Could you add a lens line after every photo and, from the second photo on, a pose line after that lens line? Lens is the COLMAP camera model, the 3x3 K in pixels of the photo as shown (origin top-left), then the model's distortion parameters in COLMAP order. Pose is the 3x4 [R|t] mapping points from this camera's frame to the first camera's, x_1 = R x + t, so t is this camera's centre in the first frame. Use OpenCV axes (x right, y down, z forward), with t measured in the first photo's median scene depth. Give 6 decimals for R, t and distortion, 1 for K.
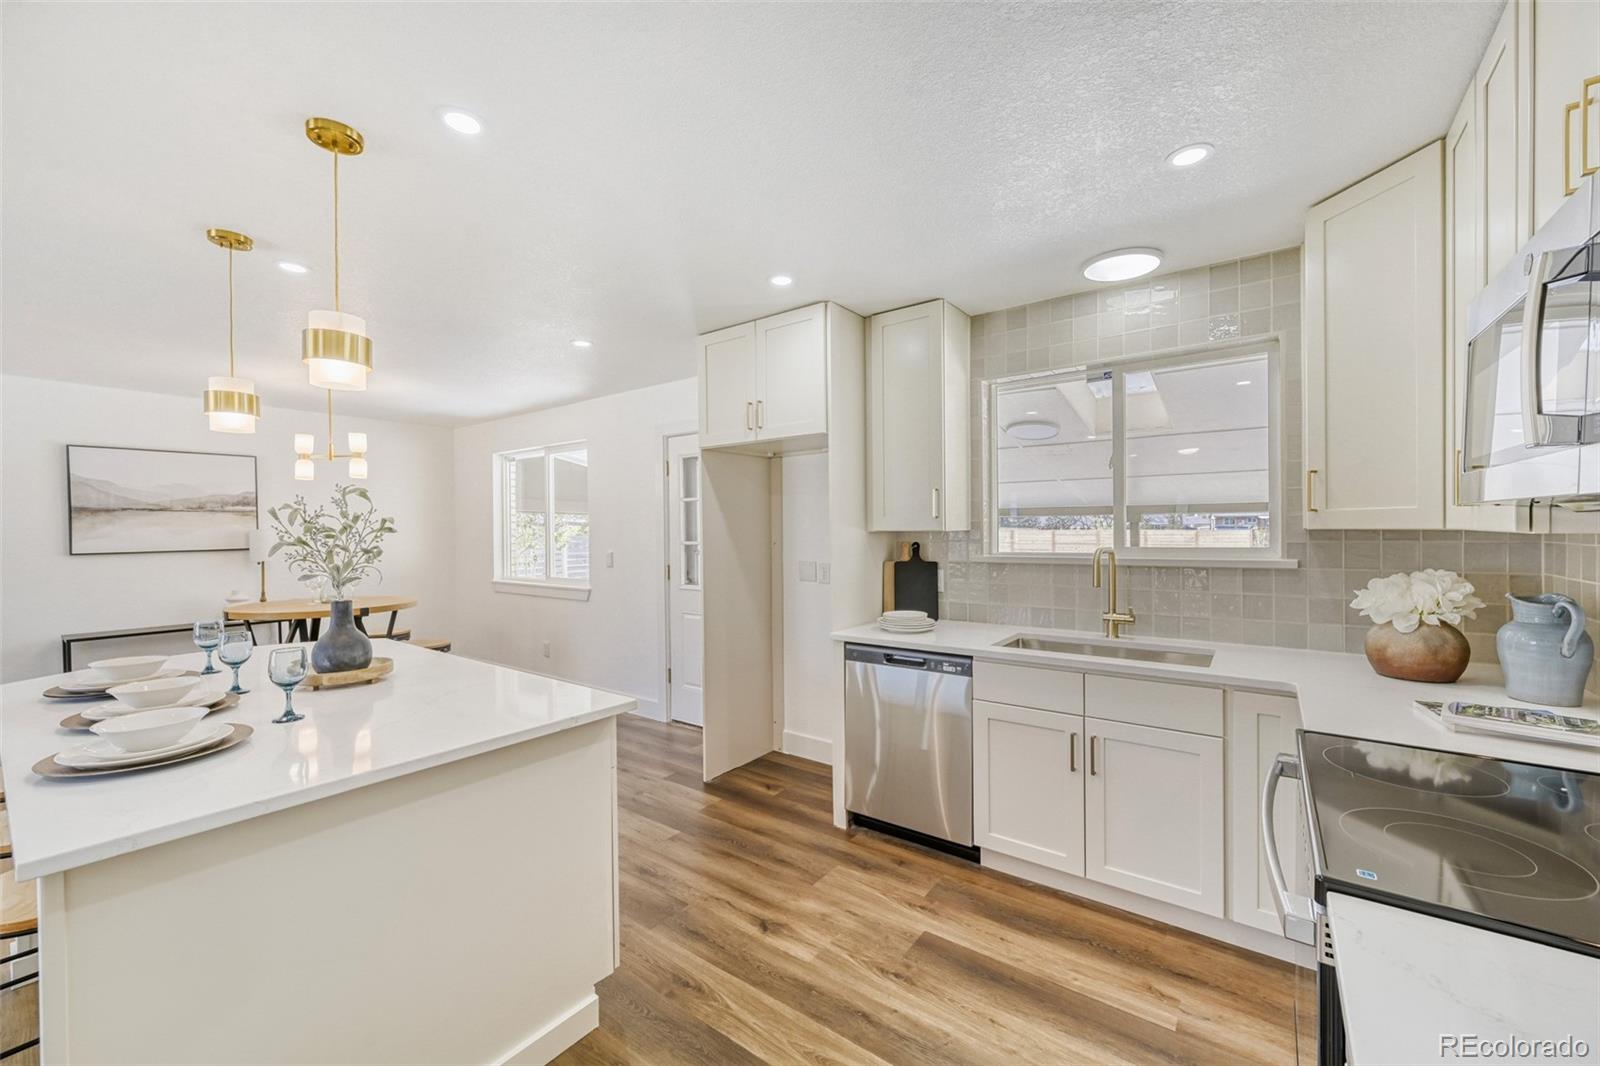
lens RADIAL K [[618.7, 0, 804.0], [0, 618.7, 541.9], [0, 0, 1]] dist [0.000057, -0.000026]
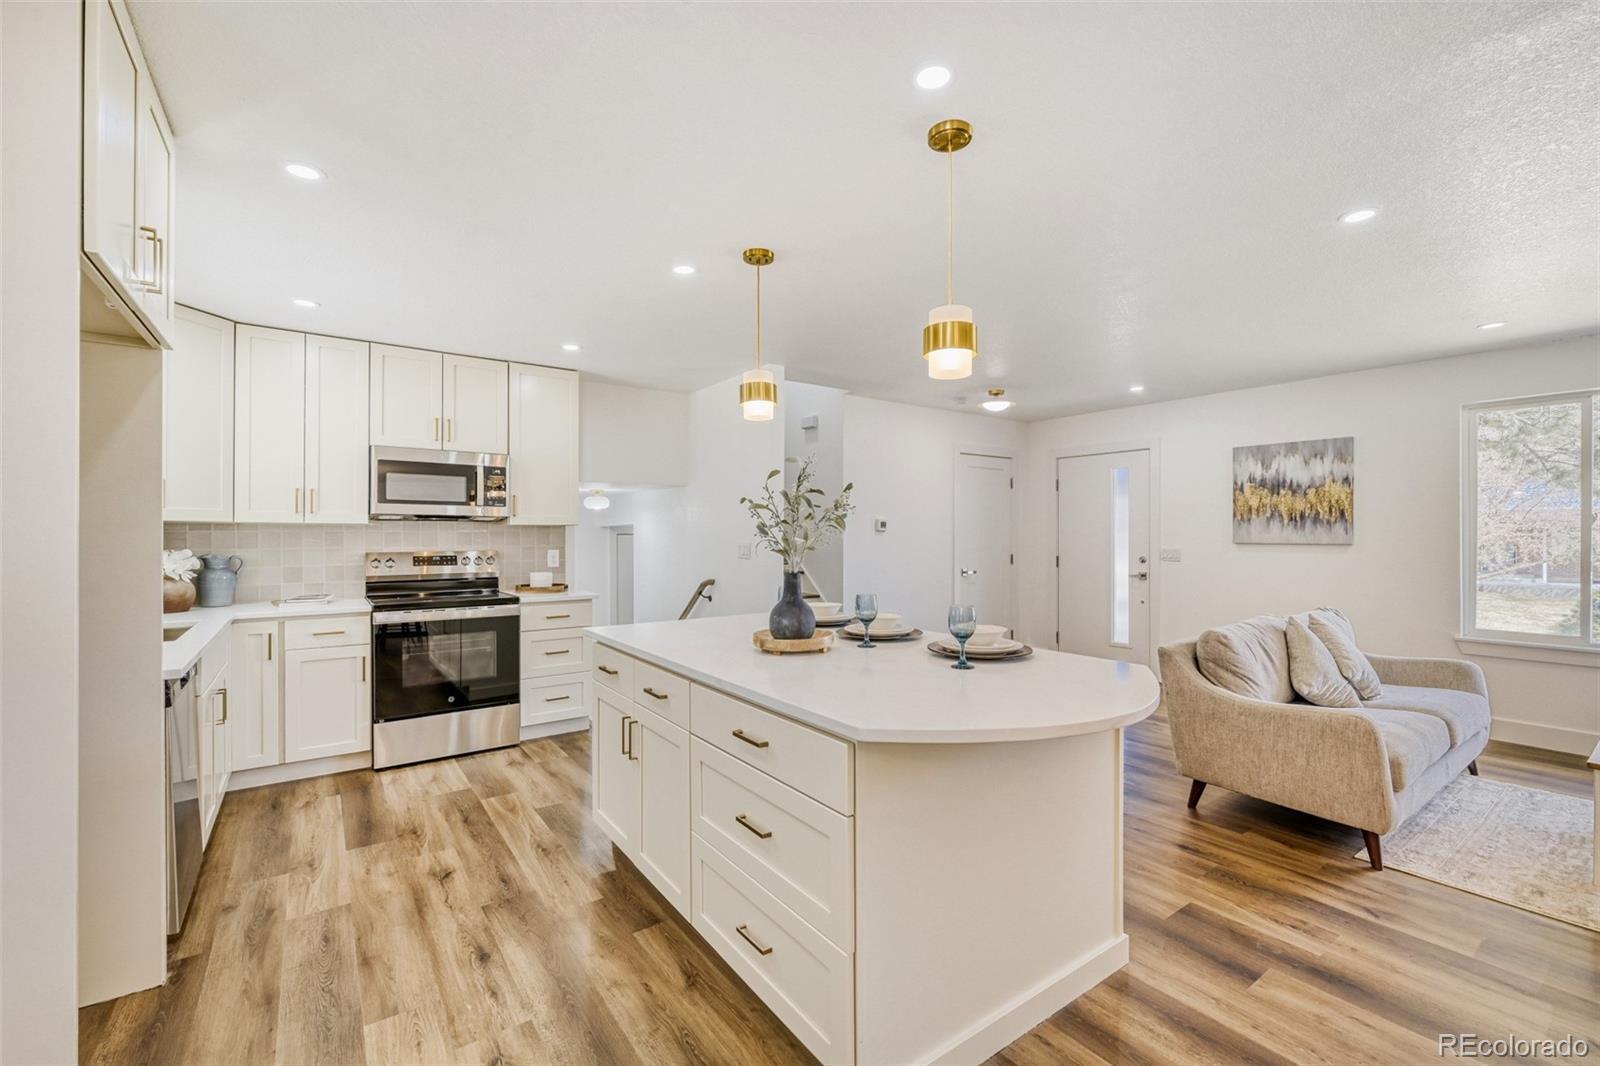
lens RADIAL K [[682.0, 0, 800.0], [0, 682.0, 533.0], [0, 0, 1]] dist [-0.000280, 0.000054]
pose [[-0.949771, 0.006926, 0.312868, -1.029987], [0.009696, 0.999926, 0.007300, 0.012629], [-0.312794, 0.009967, -0.949769, 1.926546]]
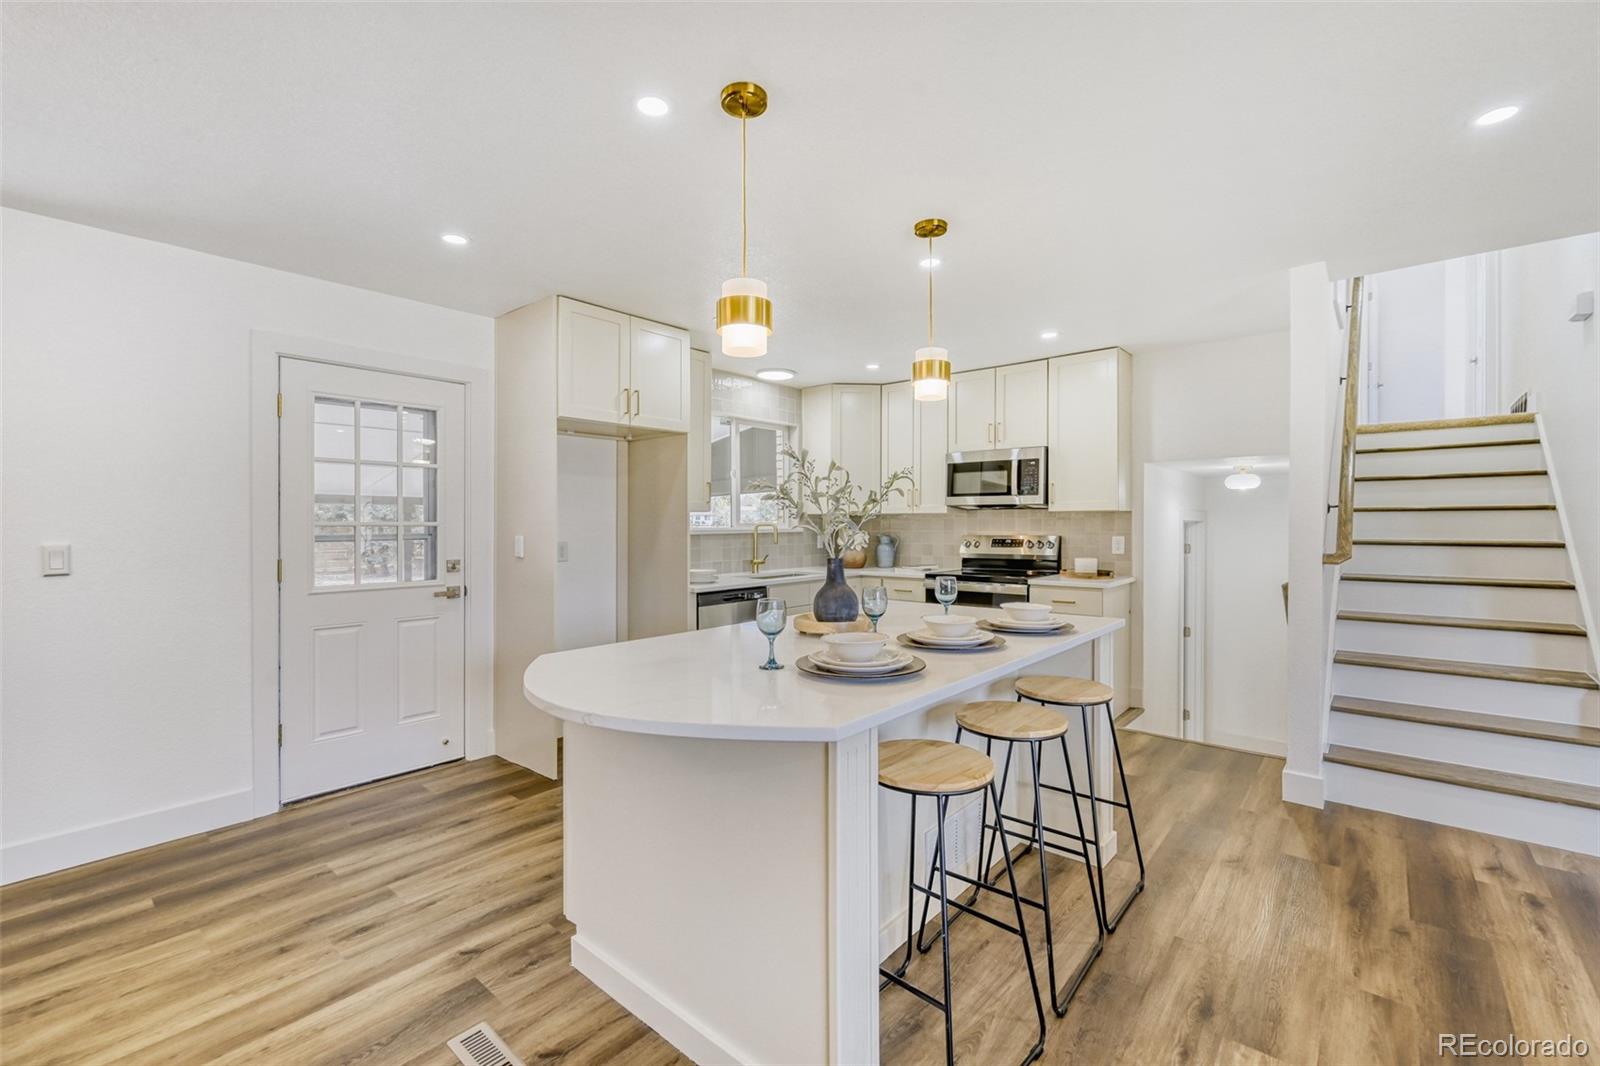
lens RADIAL K [[667.2, 0, 800.0], [0, 667.2, 533.0], [0, 0, 1]] dist [-0.002068, -0.000214]
pose [[0.075119, -0.009312, 0.997131, -1.763338], [0.017487, 0.999815, 0.008019, 0.032374], [-0.997021, 0.016835, 0.075268, 0.877305]]
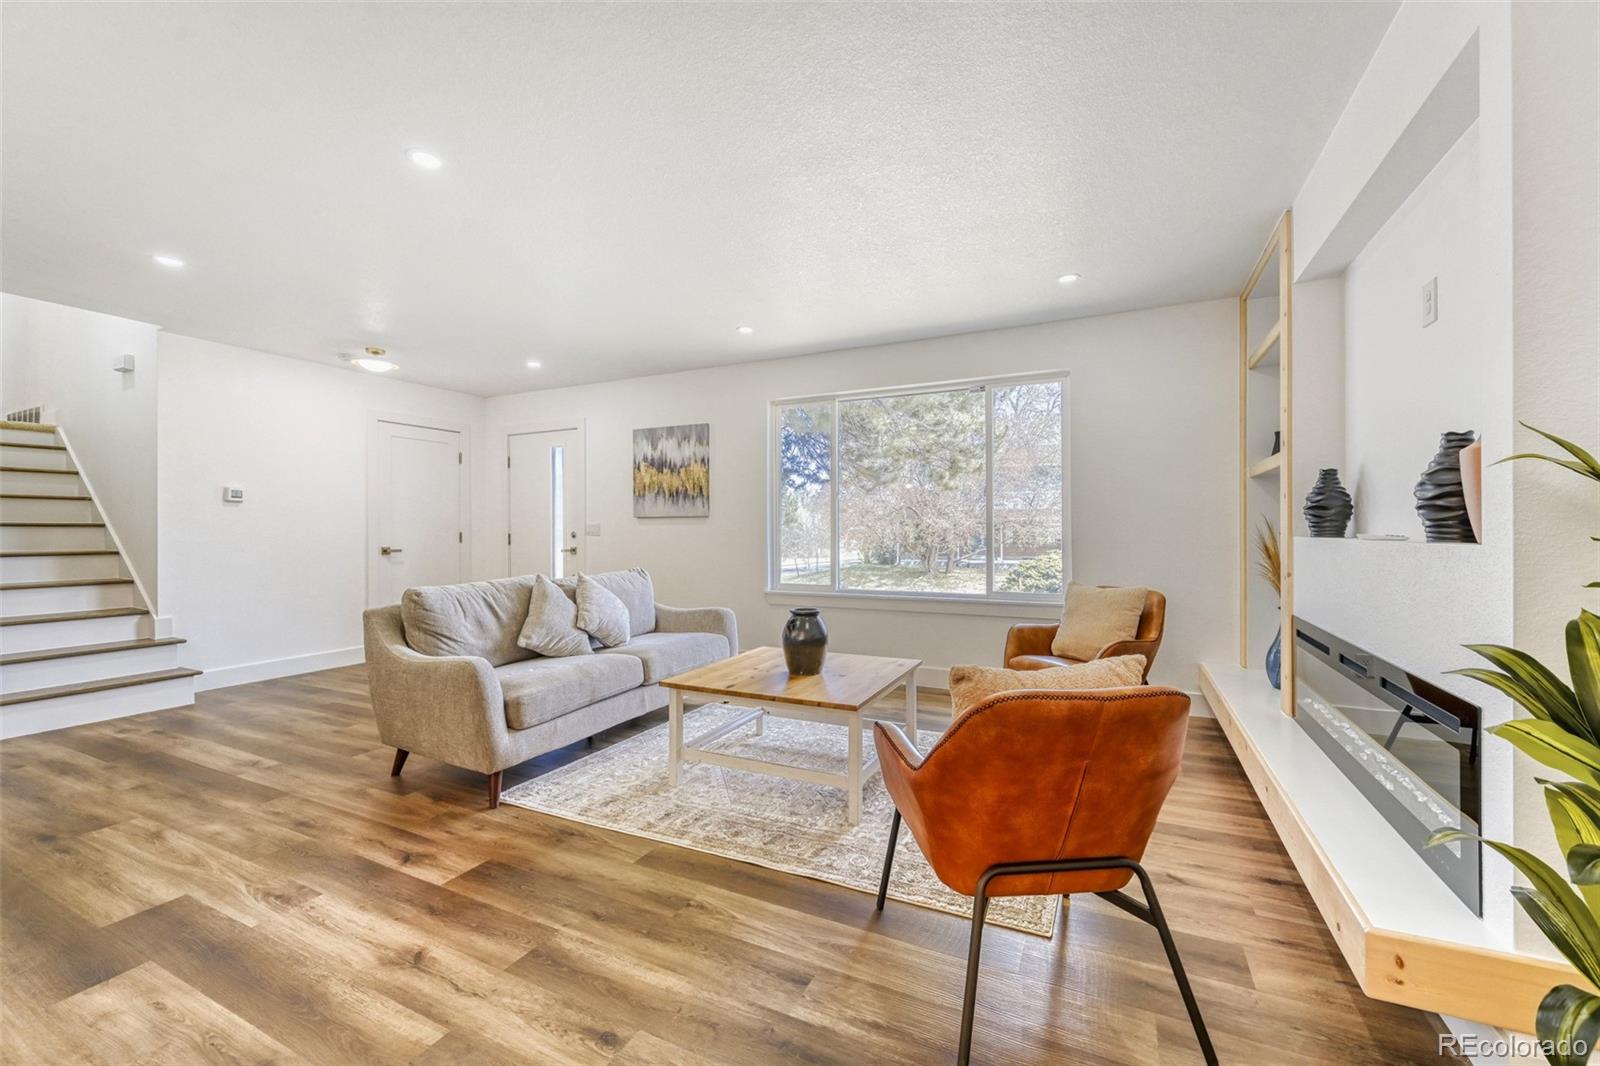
lens RADIAL K [[647.7, 0, 800.0], [0, 647.7, 533.0], [0, 0, 1]] dist [0.000181, 0.000097]
pose [[-0.985160, 0.008379, -0.171431, -1.978447], [0.005560, 0.999841, 0.016919, 0.107432], [0.171546, 0.015715, -0.985051, 1.720929]]
